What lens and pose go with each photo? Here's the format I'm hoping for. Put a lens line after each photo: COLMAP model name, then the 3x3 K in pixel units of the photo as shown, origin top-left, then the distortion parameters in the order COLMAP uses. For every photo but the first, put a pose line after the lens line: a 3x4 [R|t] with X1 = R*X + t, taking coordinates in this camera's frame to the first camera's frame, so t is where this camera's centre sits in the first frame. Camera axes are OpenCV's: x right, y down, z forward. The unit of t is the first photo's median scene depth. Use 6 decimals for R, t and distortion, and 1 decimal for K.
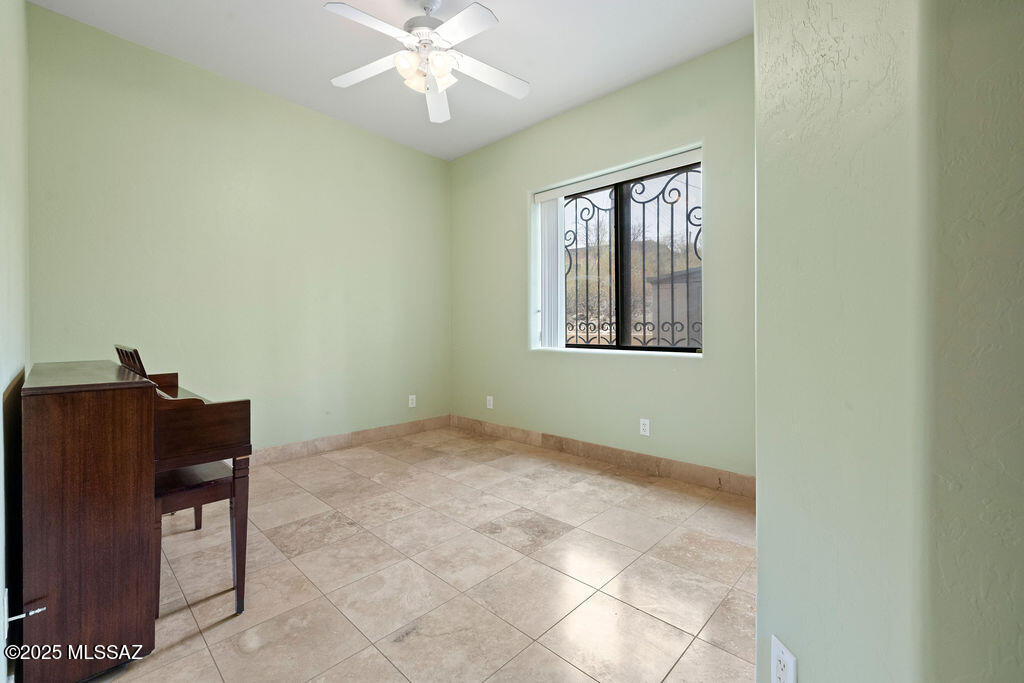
lens RADIAL K [[434.0, 0, 510.5], [0, 434.0, 336.5], [0, 0, 1]] dist [-0.003216, 0.000033]
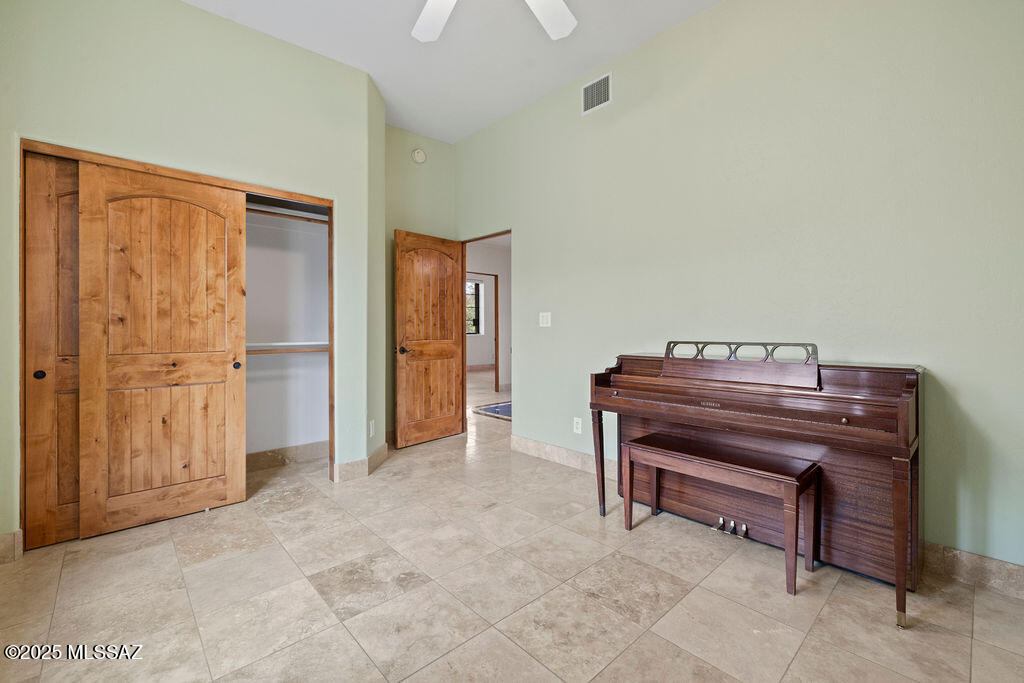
lens RADIAL K [[434.0, 0, 510.4], [0, 434.0, 332.3], [0, 0, 1]] dist [-0.003216, 0.000033]
pose [[-0.998192, 0.007273, 0.059672, -0.281004], [0.009083, 0.999505, 0.030114, -0.036749], [-0.059423, 0.030601, -0.997764, 1.770473]]
